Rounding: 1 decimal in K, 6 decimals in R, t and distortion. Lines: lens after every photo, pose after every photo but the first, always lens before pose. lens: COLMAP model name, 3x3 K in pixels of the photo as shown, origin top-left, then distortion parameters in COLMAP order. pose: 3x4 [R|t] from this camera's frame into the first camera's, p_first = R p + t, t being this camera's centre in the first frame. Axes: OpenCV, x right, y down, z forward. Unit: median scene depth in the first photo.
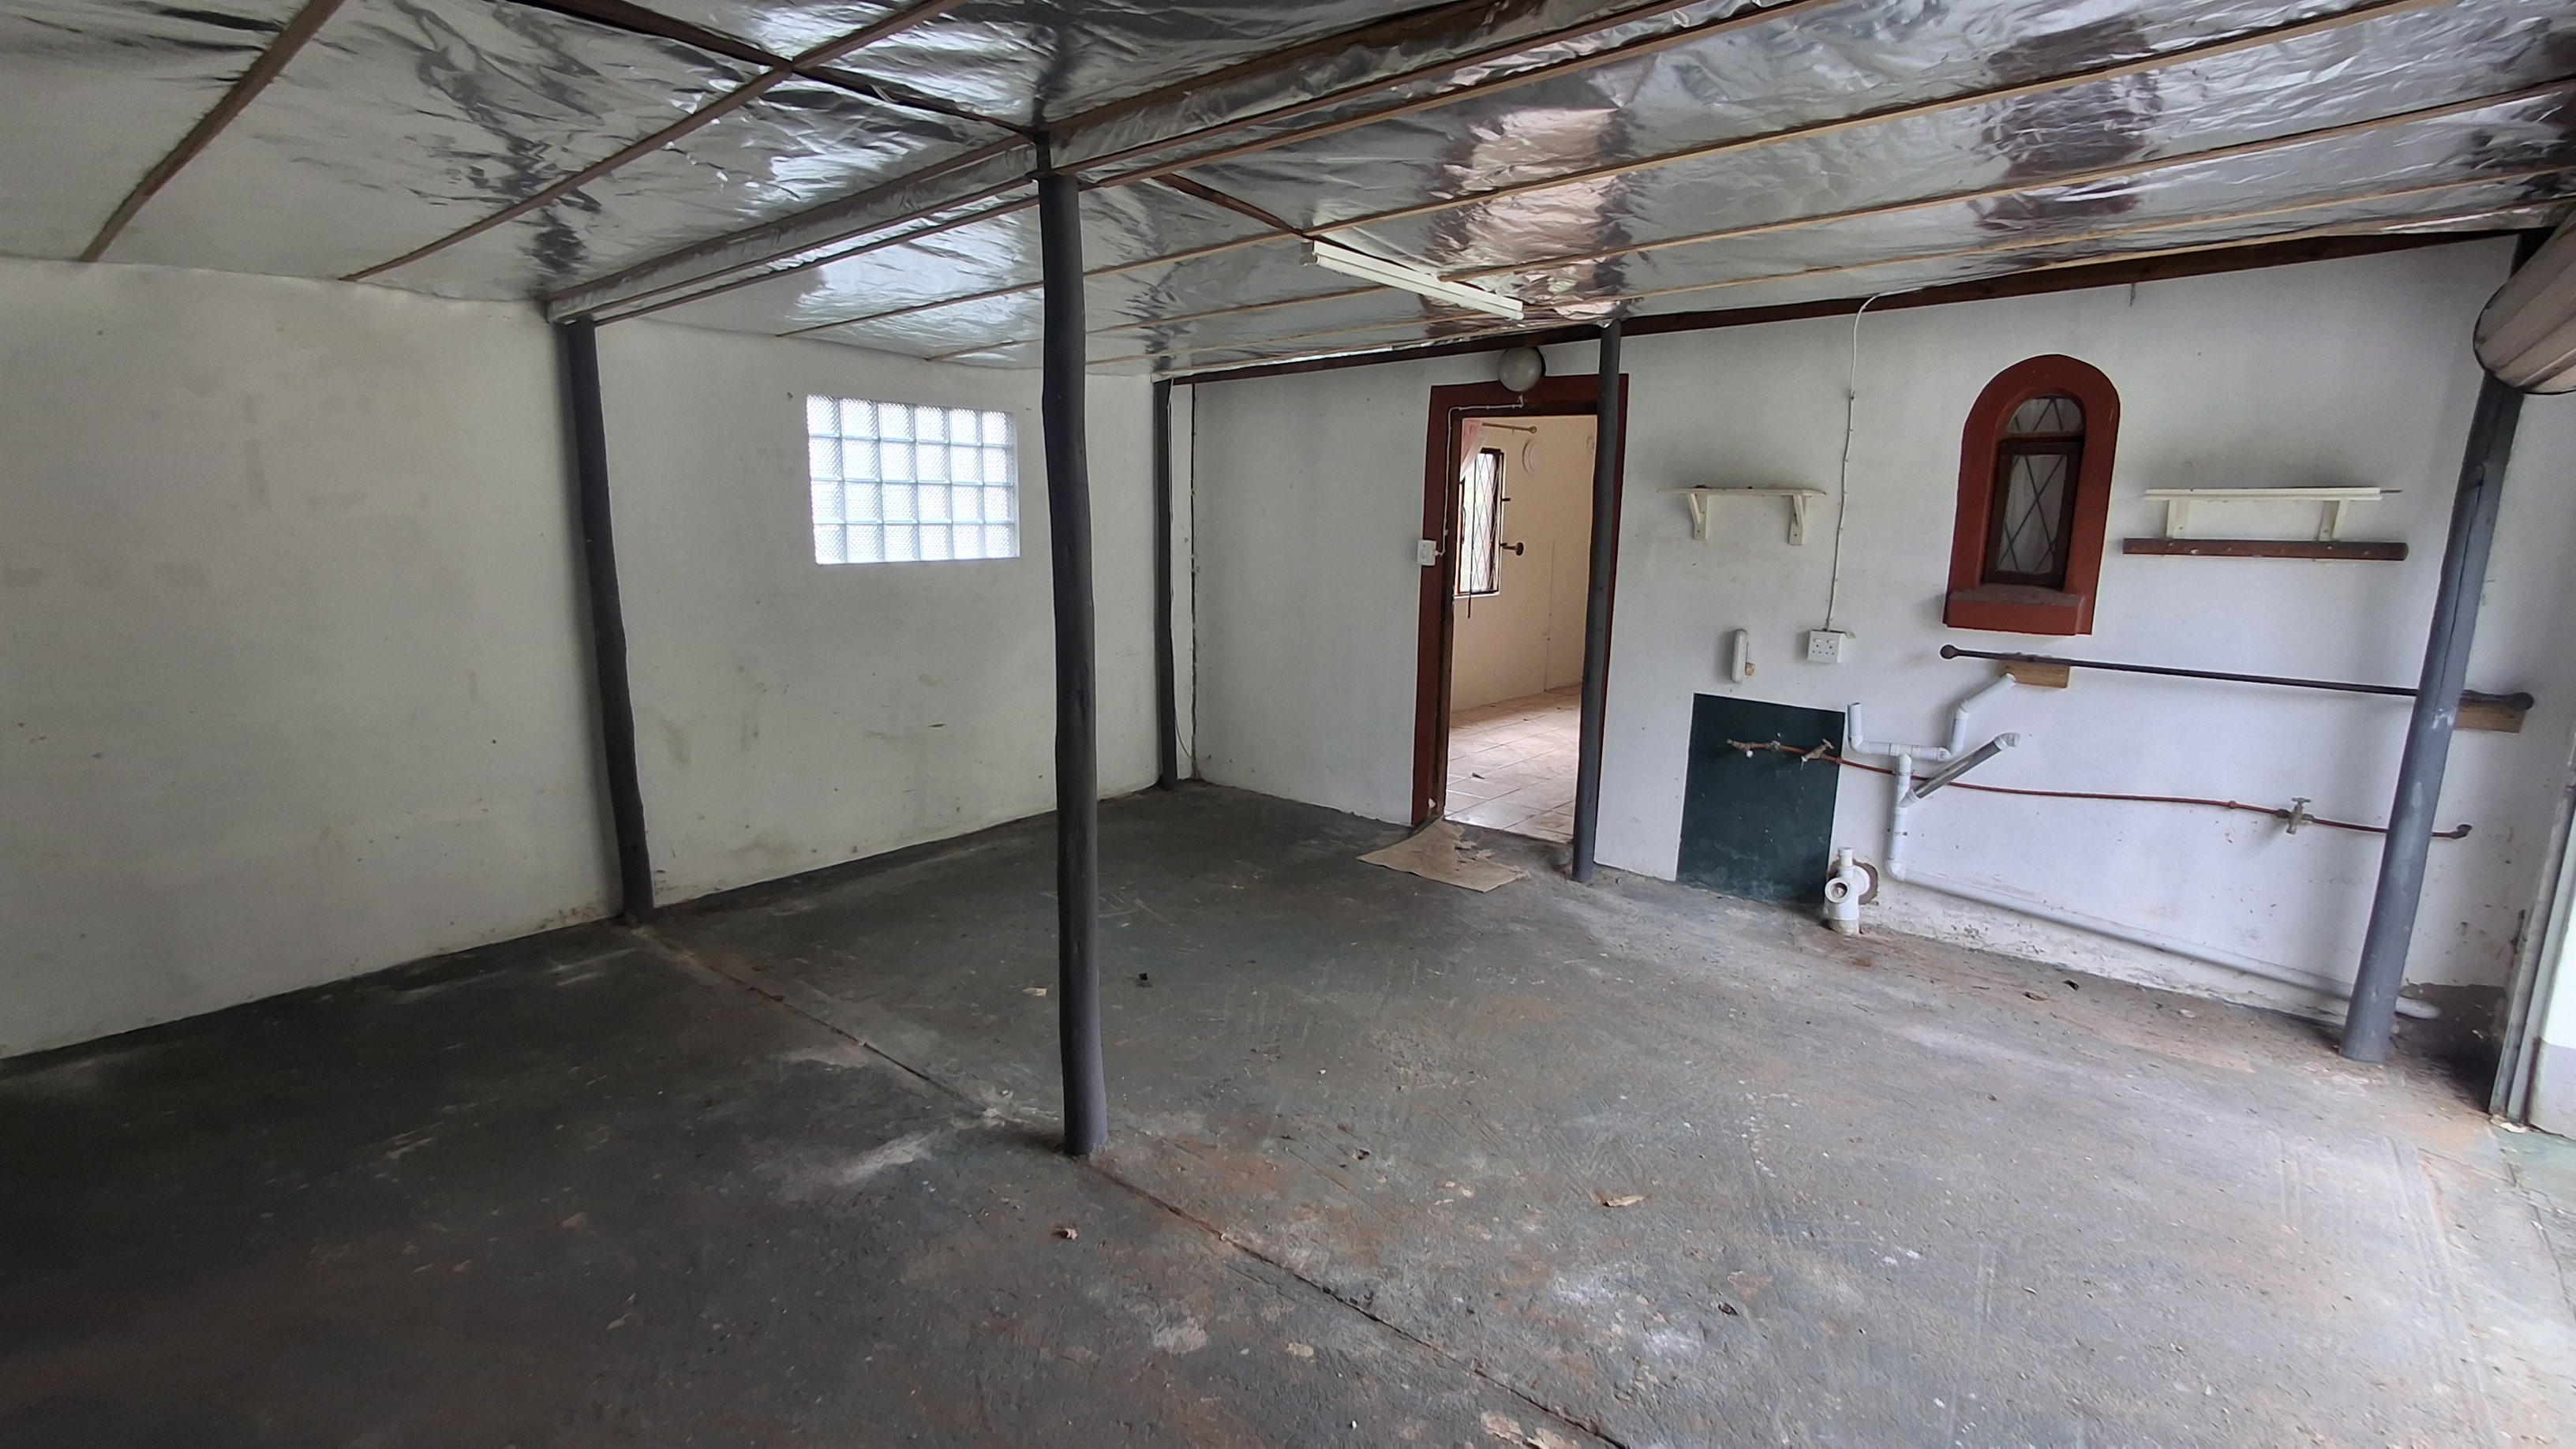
lens RADIAL K [[1181.2, 0, 1278.8], [0, 1181.2, 737.3], [0, 0, 1]] dist [-0.008926, 0.009343]
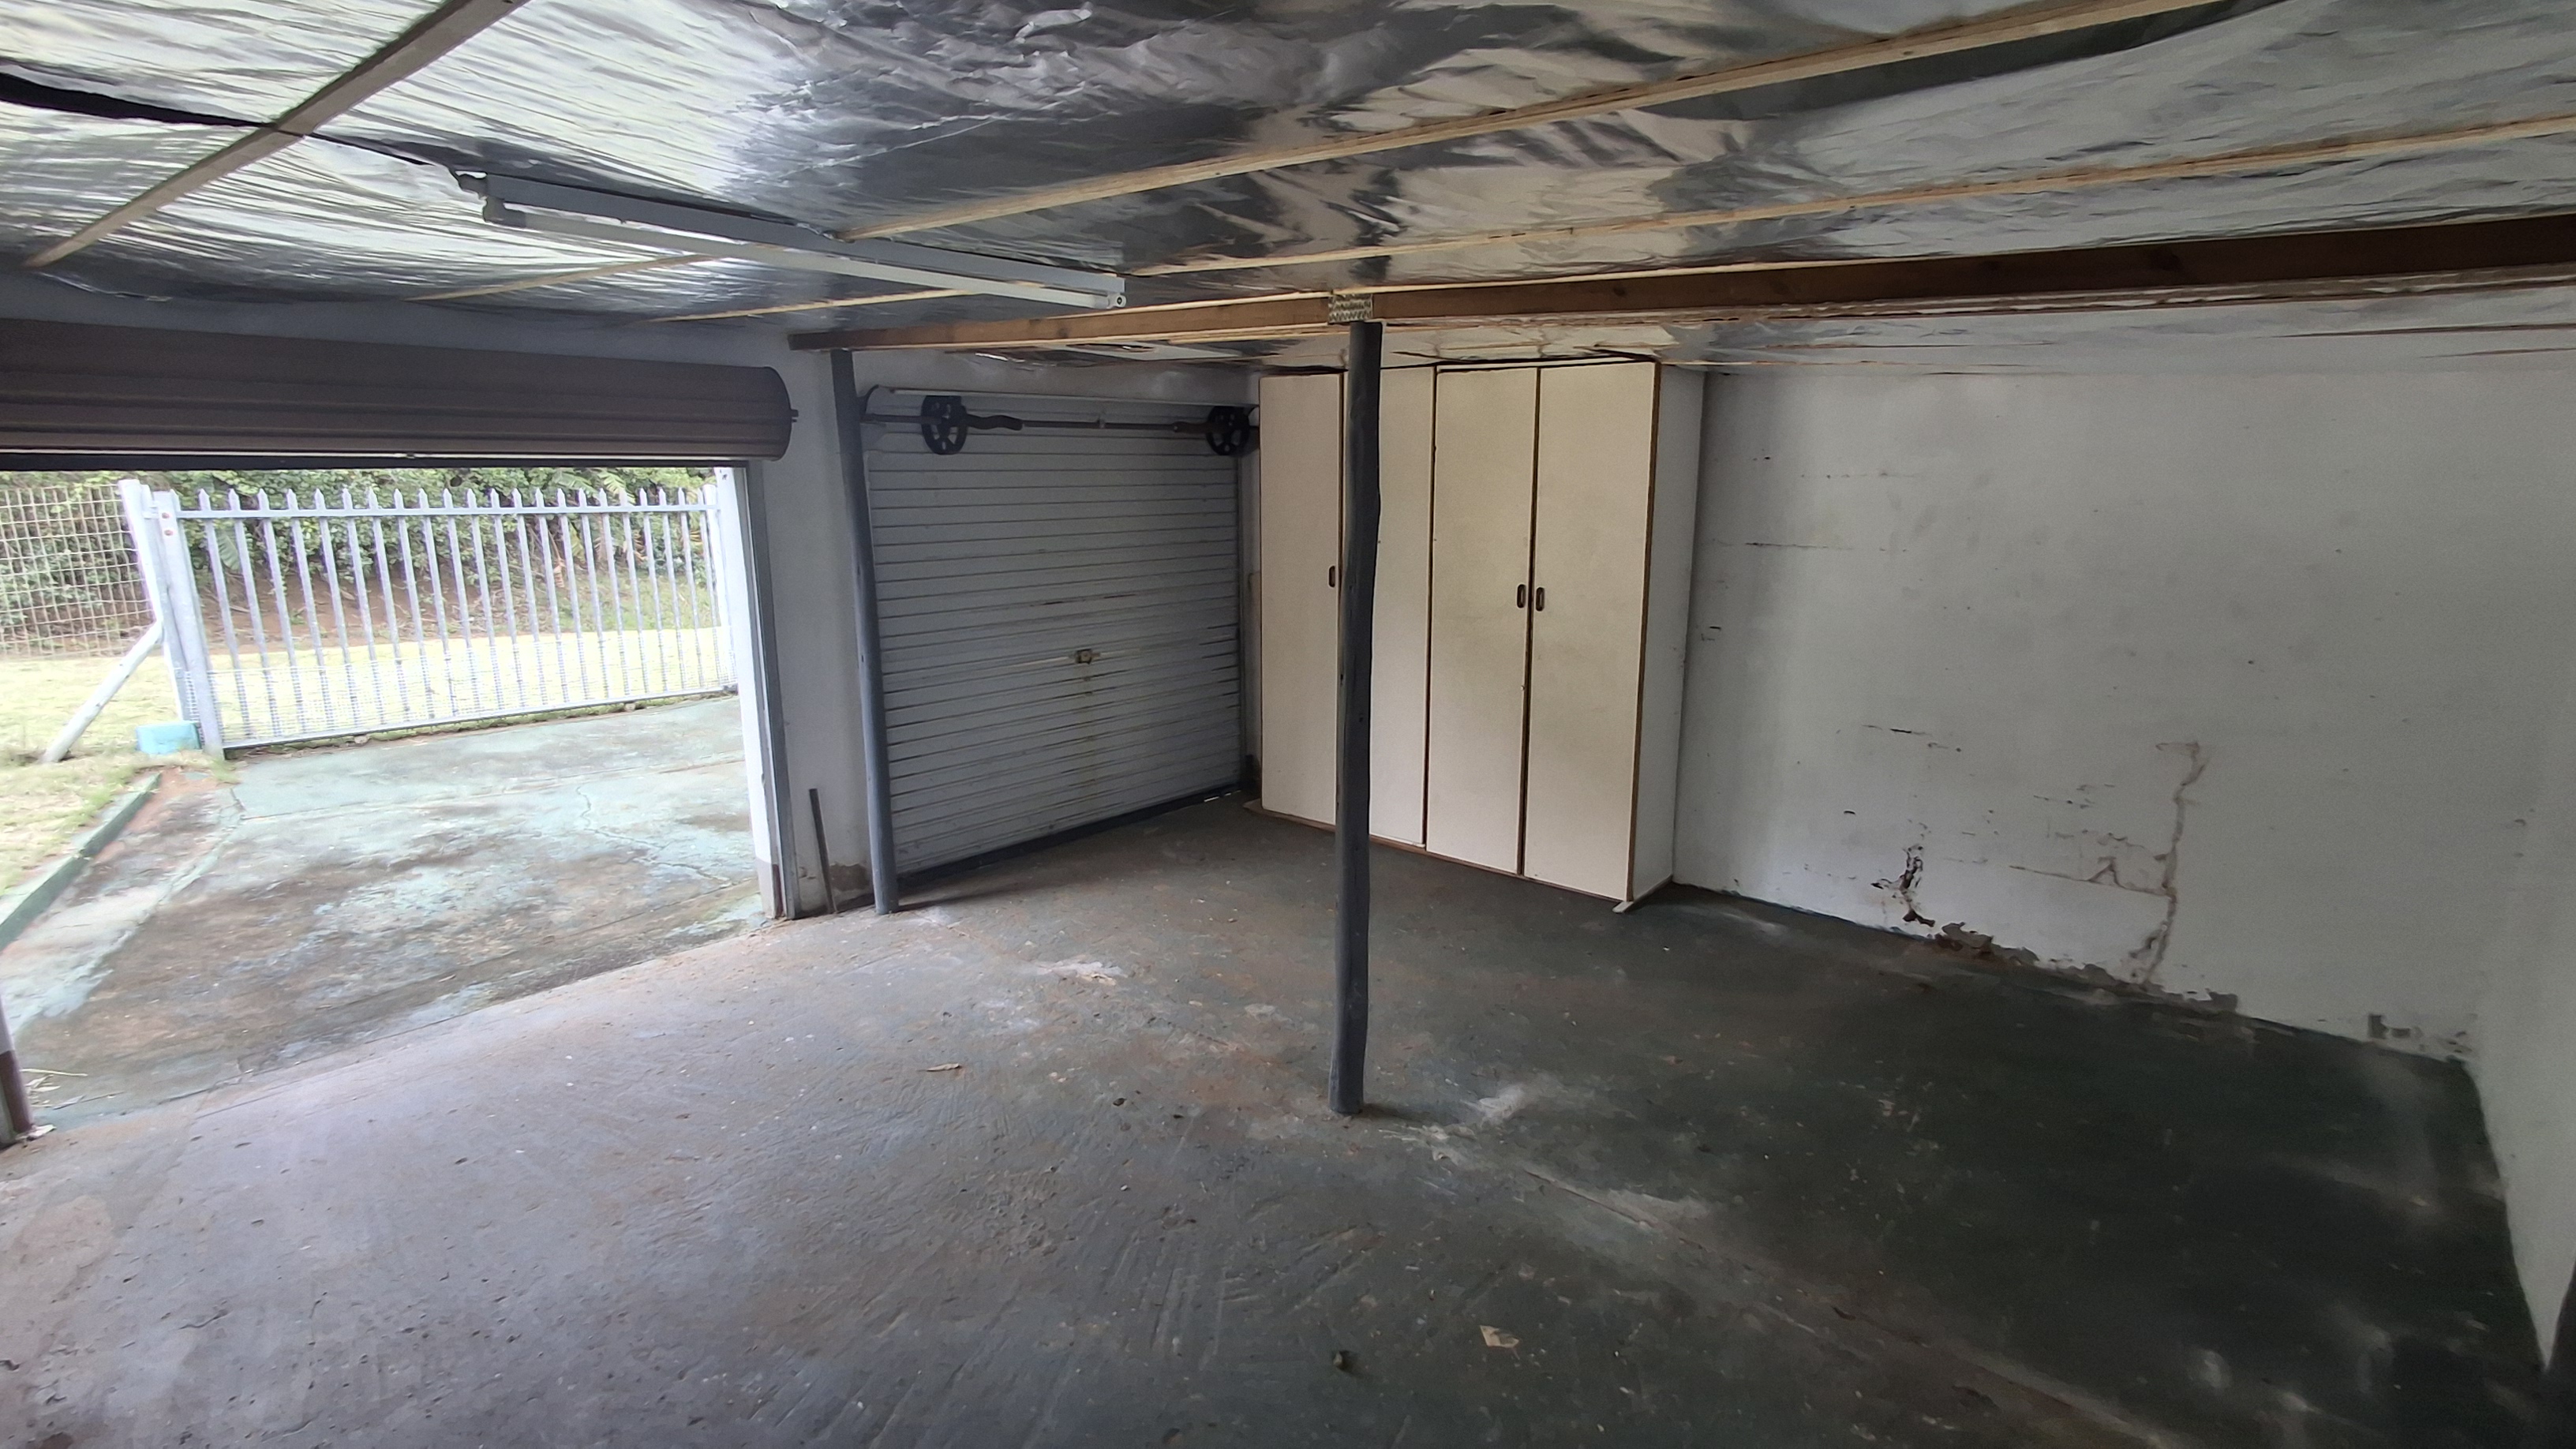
lens RADIAL K [[1200.9, 0, 1300.7], [0, 1200.9, 735.2], [0, 0, 1]] dist [0.009312, -0.007721]
pose [[-0.999716, -0.023596, 0.003468, -0.109464], [-0.020168, 0.913998, 0.405216, -0.491751], [-0.012731, 0.405031, -0.914214, 1.926754]]
